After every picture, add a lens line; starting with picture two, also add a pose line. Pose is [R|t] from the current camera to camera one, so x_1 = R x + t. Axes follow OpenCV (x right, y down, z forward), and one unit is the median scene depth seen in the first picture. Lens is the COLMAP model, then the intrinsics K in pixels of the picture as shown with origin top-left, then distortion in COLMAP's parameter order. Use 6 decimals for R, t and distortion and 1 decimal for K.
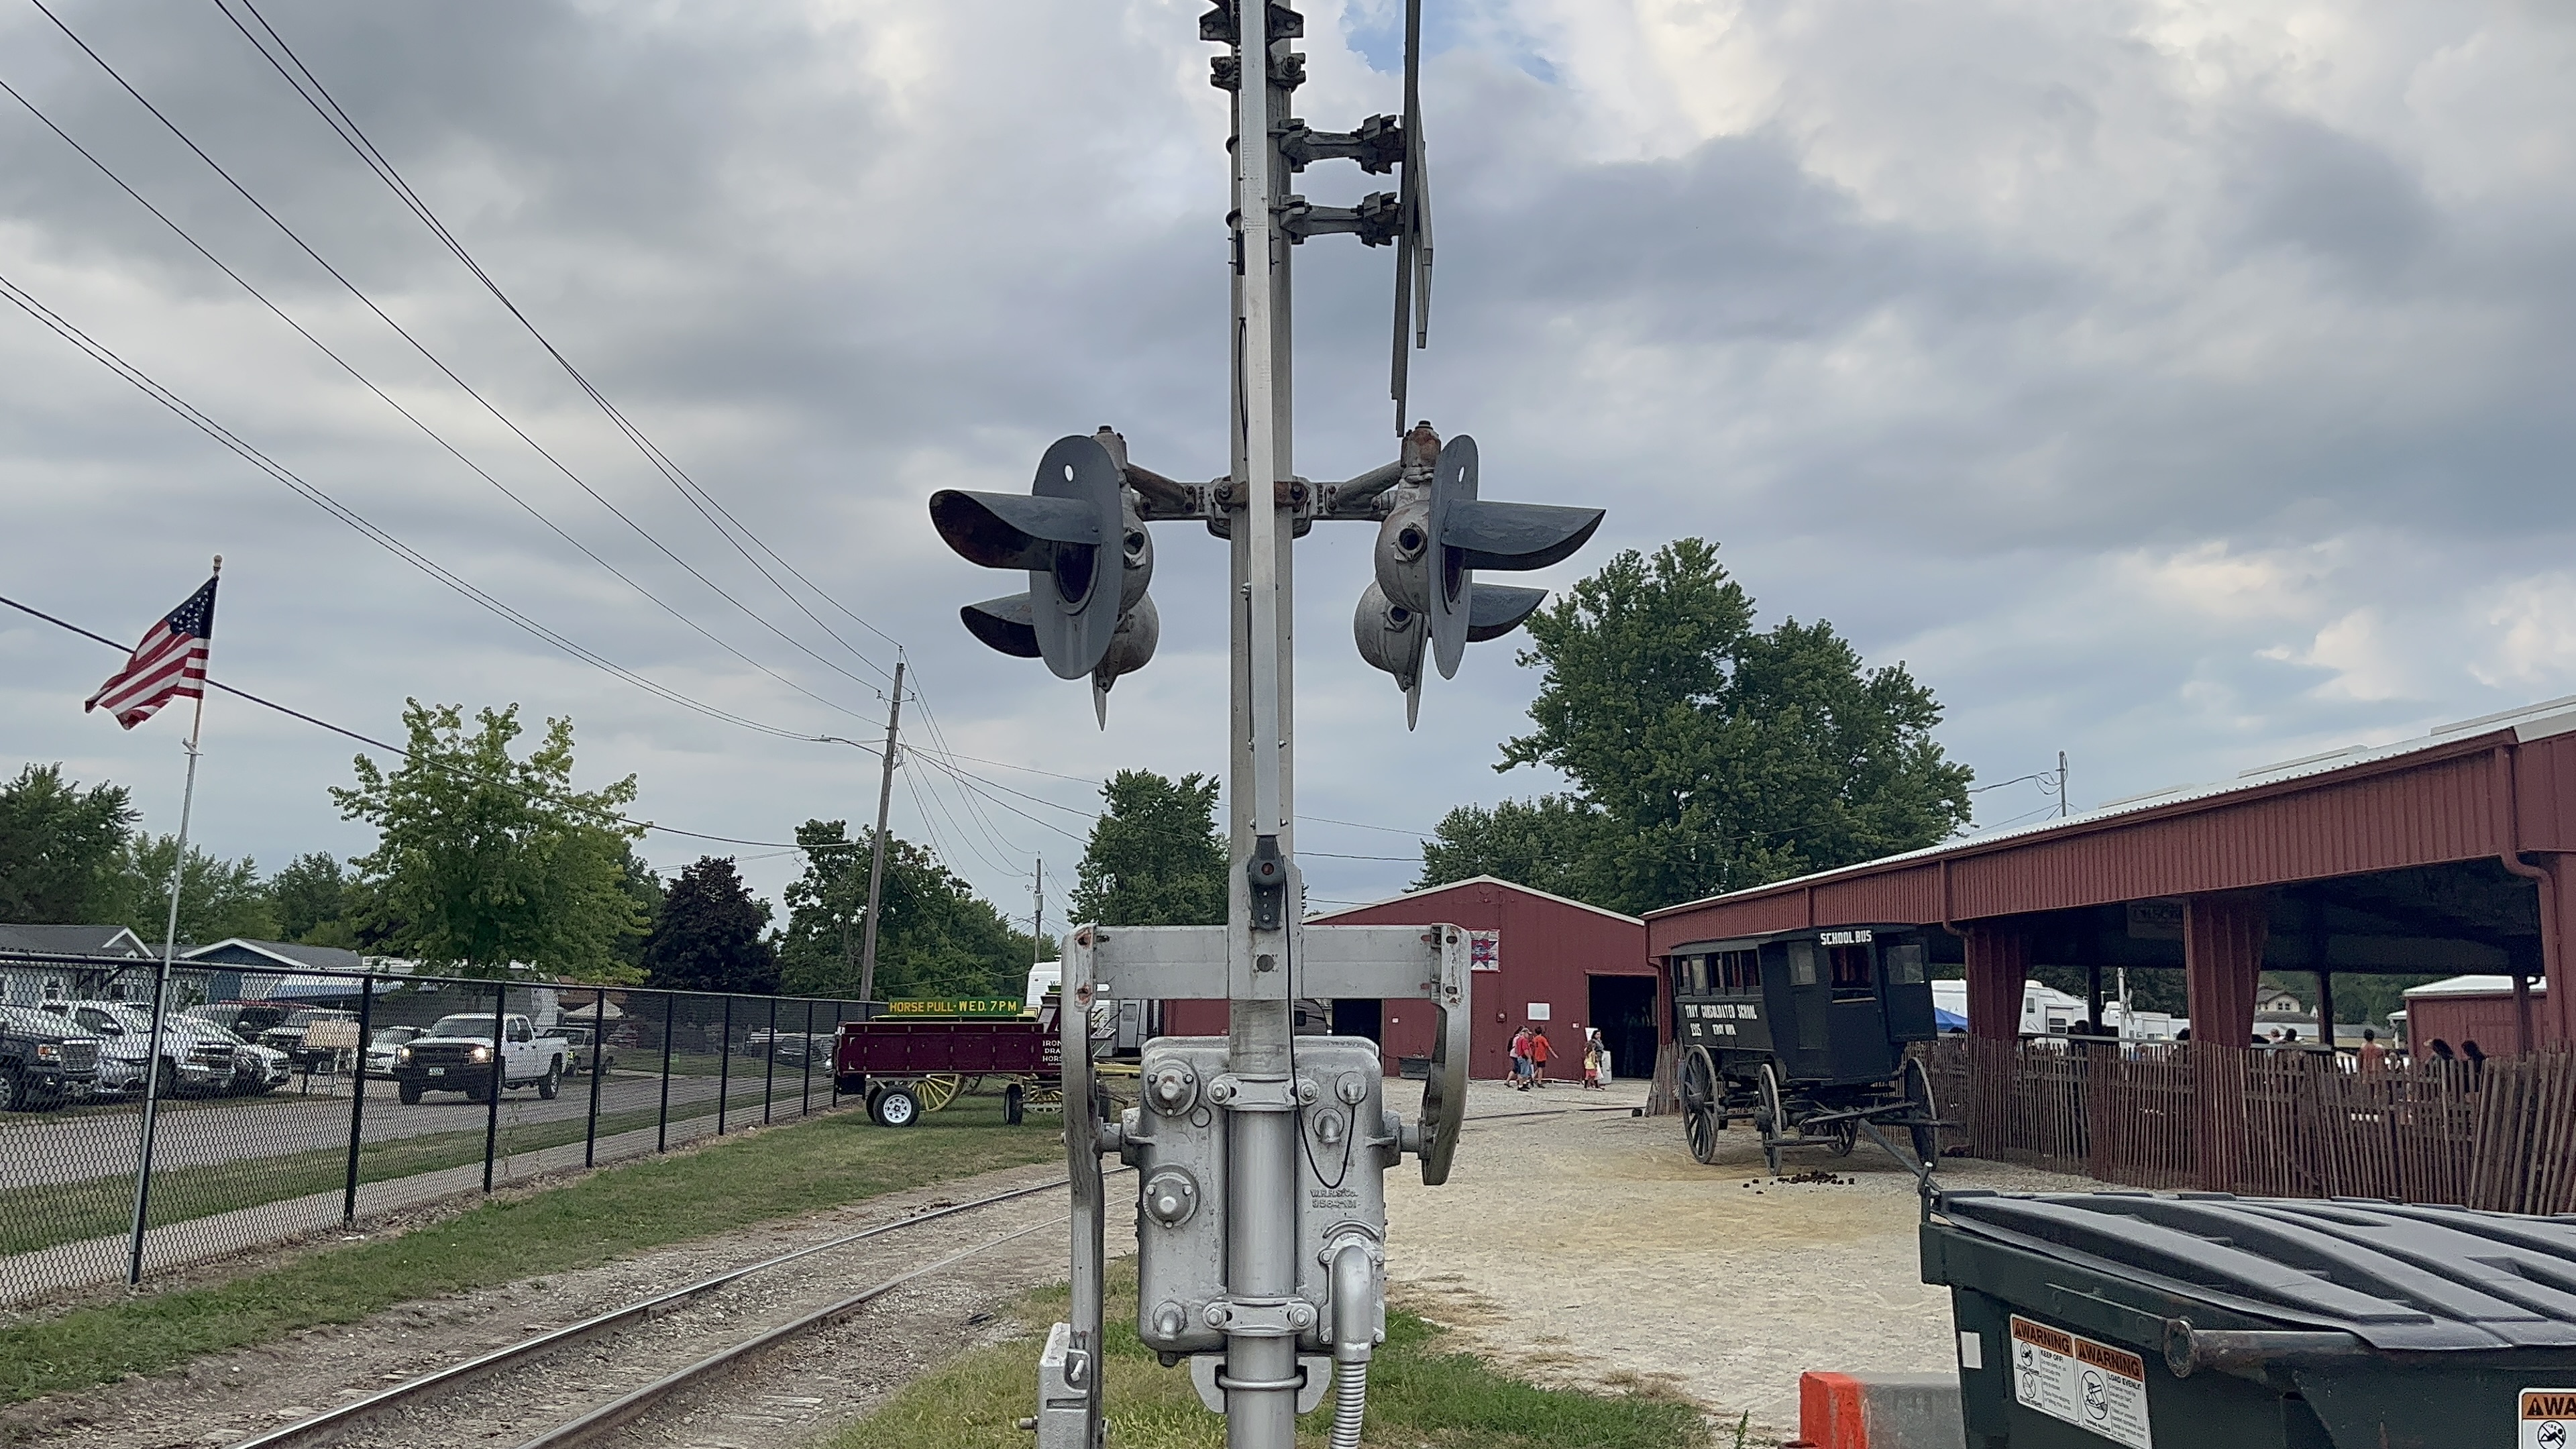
lens RADIAL K [[2009.1, 0, 1270.5], [0, 2009.1, 745.6], [0, 0, 1]] dist [0.005294, -0.013496]
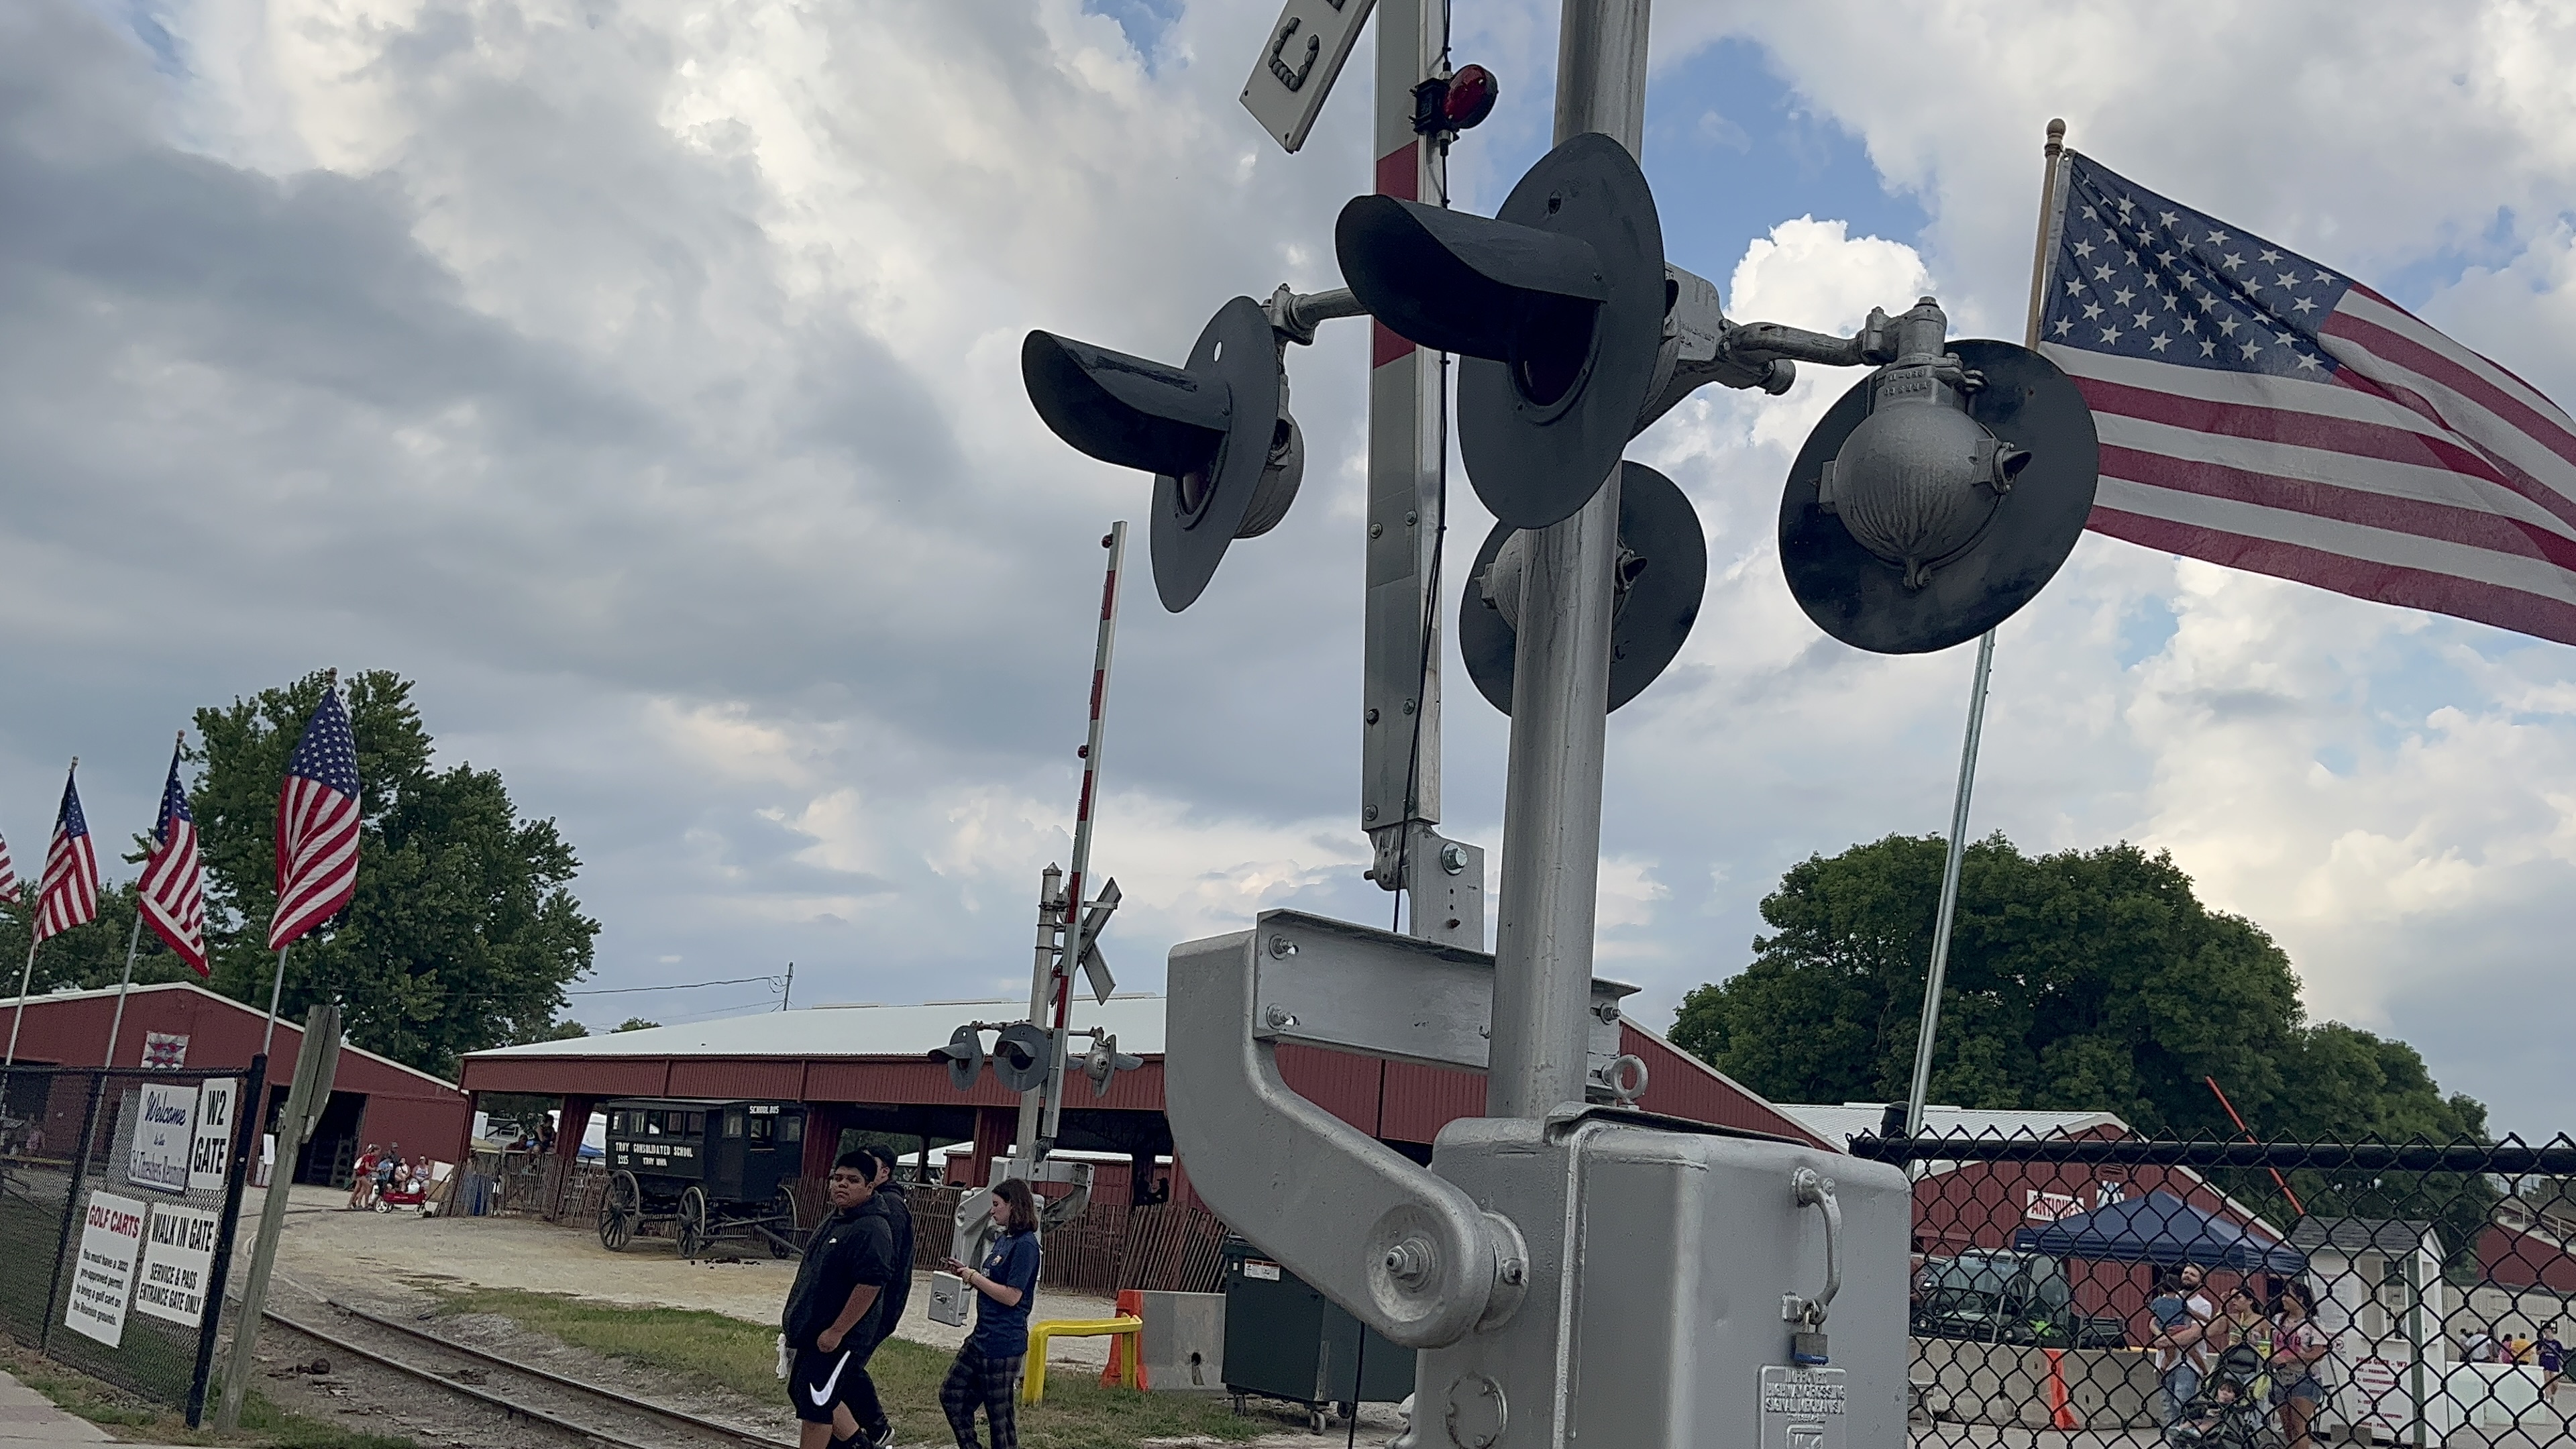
lens RADIAL K [[2165.6, 0, 1243.7], [0, 2165.6, 772.6], [0, 0, 1]] dist [0.040873, -0.039891]
pose [[0.749941, 0.172962, 0.638493, -0.173672], [-0.154516, 0.984314, -0.085155, -0.023658], [-0.643206, -0.034796, 0.764902, -0.163541]]
